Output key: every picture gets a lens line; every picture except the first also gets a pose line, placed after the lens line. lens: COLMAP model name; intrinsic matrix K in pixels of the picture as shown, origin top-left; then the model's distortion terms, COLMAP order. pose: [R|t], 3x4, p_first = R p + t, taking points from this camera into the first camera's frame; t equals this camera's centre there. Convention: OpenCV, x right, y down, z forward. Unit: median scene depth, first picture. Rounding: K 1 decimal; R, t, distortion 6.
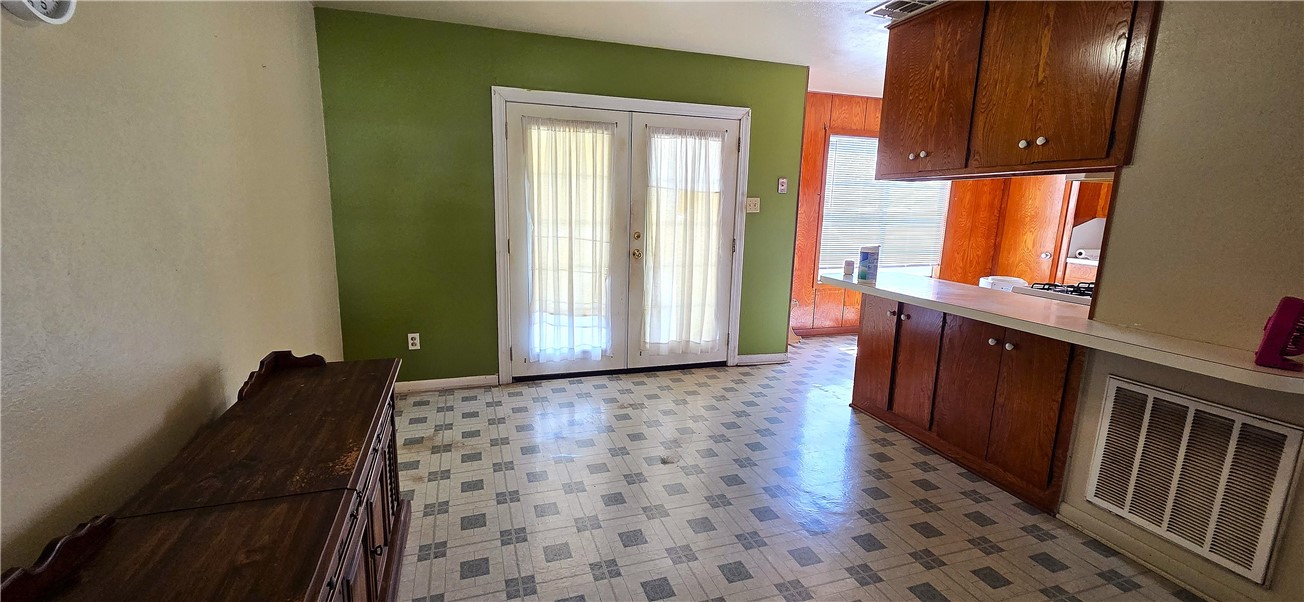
lens RADIAL K [[533.1, 0, 652.0], [0, 533.1, 305.3], [0, 0, 1]] dist [0.000568, -0.000465]
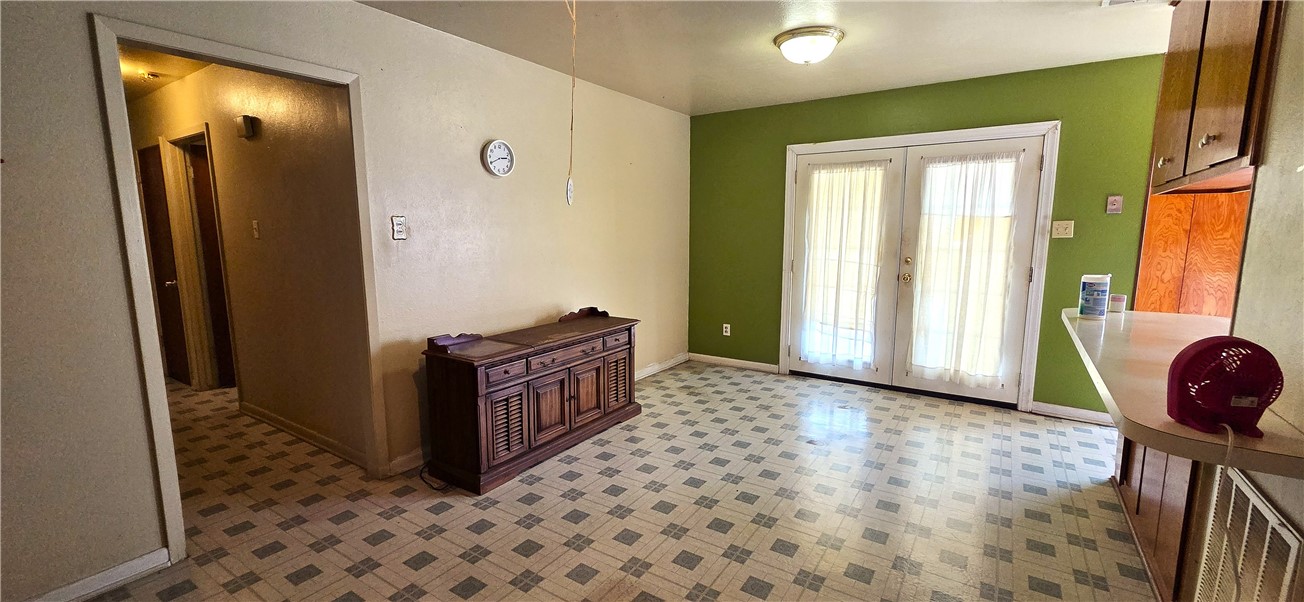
lens RADIAL K [[533.1, 0, 652.0], [0, 533.1, 305.3], [0, 0, 1]] dist [0.000568, -0.000465]
pose [[0.614320, 0.089113, -0.784009, 0.496754], [-0.131960, 0.991212, 0.009265, 0.014689], [0.777945, 0.097766, 0.620680, -0.043397]]
